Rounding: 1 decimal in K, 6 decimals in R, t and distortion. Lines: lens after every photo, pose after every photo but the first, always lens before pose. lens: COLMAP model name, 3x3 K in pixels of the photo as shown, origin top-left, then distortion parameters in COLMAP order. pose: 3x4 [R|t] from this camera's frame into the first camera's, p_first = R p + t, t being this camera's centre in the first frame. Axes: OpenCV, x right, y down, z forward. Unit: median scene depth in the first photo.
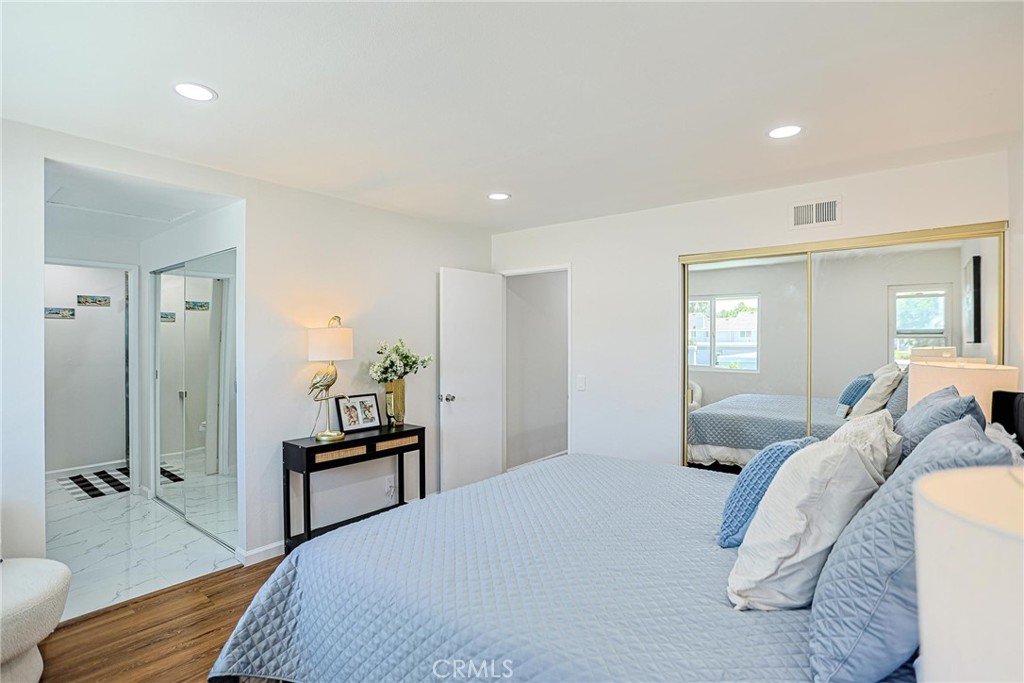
lens RADIAL K [[492.3, 0, 507.0], [0, 492.3, 338.3], [0, 0, 1]] dist [-0.029156, 0.000996]
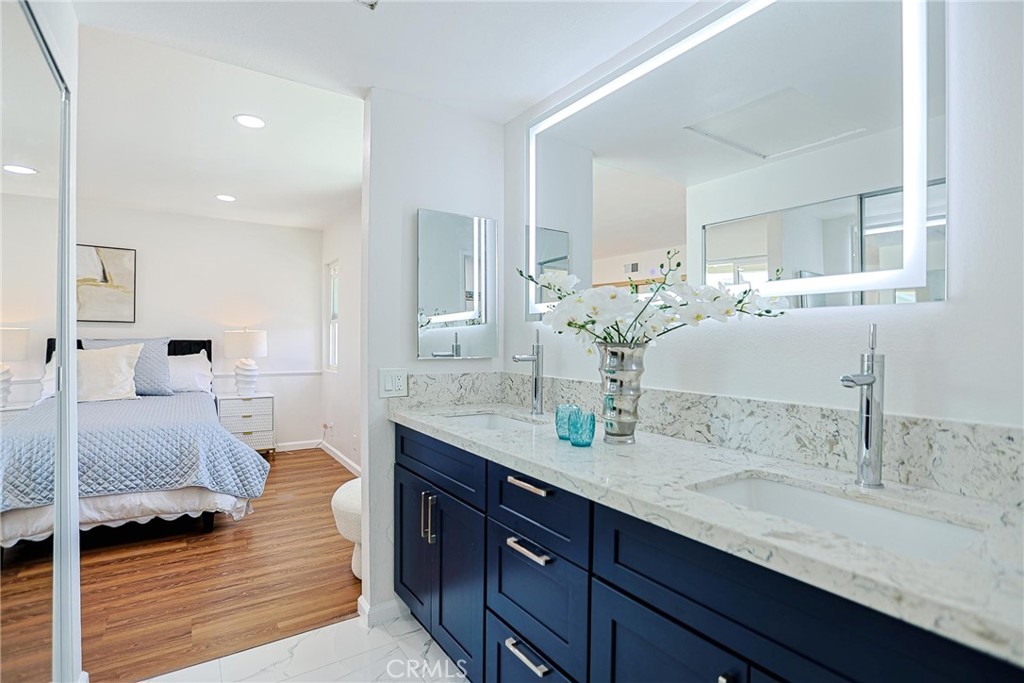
lens RADIAL K [[492.3, 0, 520.3], [0, 492.3, 339.5], [0, 0, 1]] dist [-0.029156, 0.000996]
pose [[-0.957472, -0.007211, 0.288436, -0.734074], [-0.004983, 0.999952, 0.008458, 0.036195], [-0.288483, 0.006661, -0.957462, 0.868314]]
